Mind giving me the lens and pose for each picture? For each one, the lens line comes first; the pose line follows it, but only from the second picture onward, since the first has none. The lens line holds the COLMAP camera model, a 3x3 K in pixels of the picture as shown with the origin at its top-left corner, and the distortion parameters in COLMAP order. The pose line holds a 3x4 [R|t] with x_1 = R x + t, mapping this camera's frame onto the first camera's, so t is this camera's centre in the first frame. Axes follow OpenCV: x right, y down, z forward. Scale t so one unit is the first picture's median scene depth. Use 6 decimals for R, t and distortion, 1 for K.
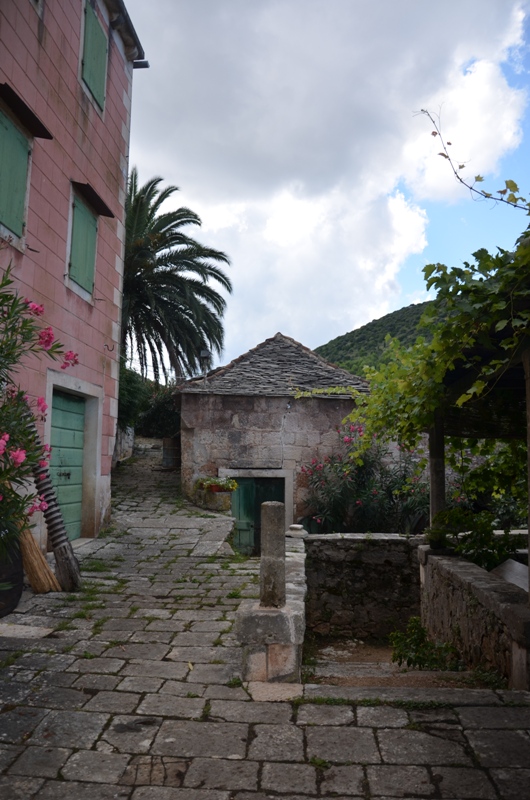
lens RADIAL K [[644.9, 0, 264.3], [0, 644.9, 402.0], [0, 0, 1]] dist [-0.113530, 0.008023]
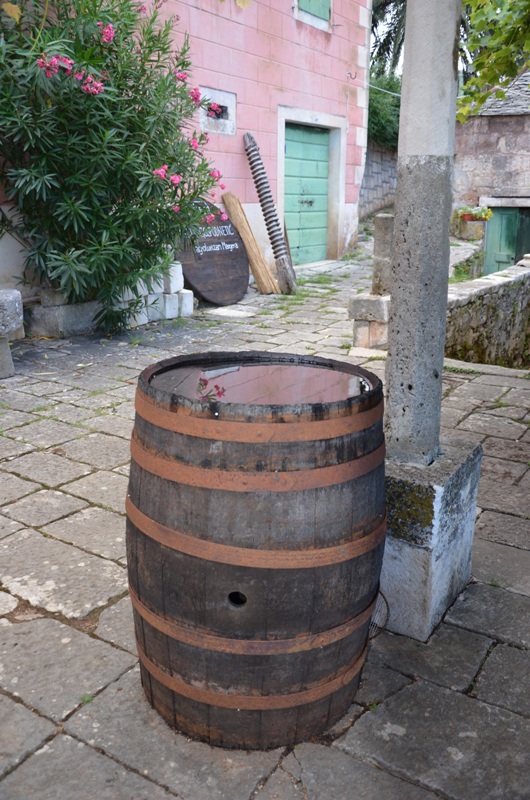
lens RADIAL K [[715.9, 0, 264.6], [0, 715.9, 399.3], [0, 0, 1]] dist [-0.014847, 0.041979]
pose [[0.880865, 0.121781, -0.457434, 0.230140], [0.050988, 0.936309, 0.347456, -0.004013], [0.470613, -0.329386, 0.818553, -0.185561]]
